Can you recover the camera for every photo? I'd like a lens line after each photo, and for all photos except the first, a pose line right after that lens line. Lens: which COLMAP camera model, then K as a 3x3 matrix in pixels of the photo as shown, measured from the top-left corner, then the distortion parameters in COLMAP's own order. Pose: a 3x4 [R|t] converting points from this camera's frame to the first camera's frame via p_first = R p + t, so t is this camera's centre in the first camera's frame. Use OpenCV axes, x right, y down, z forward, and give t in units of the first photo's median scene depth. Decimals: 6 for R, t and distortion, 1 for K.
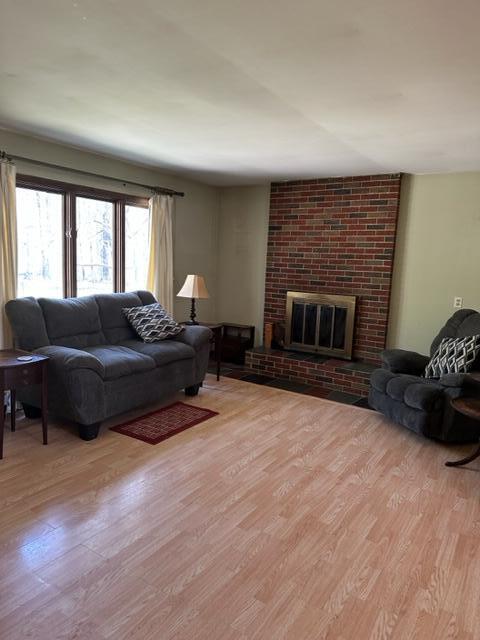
lens RADIAL K [[441.3, 0, 234.7], [0, 441.3, 317.1], [0, 0, 1]] dist [0.144890, -0.211948]
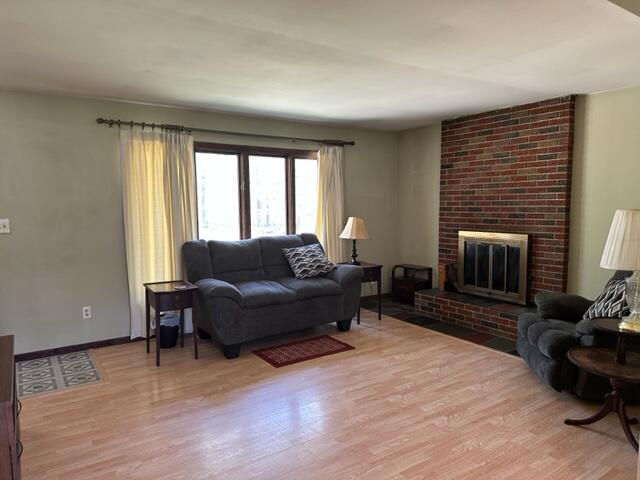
lens RADIAL K [[441.3, 0, 320.0], [0, 441.3, 240.0], [0, 0, 1]] dist [0.144890, -0.211948]
pose [[0.920301, -0.016700, -0.390854, 0.254054], [-0.004174, 0.998612, -0.052495, 0.015902], [0.391189, 0.049942, 0.918954, -0.002850]]
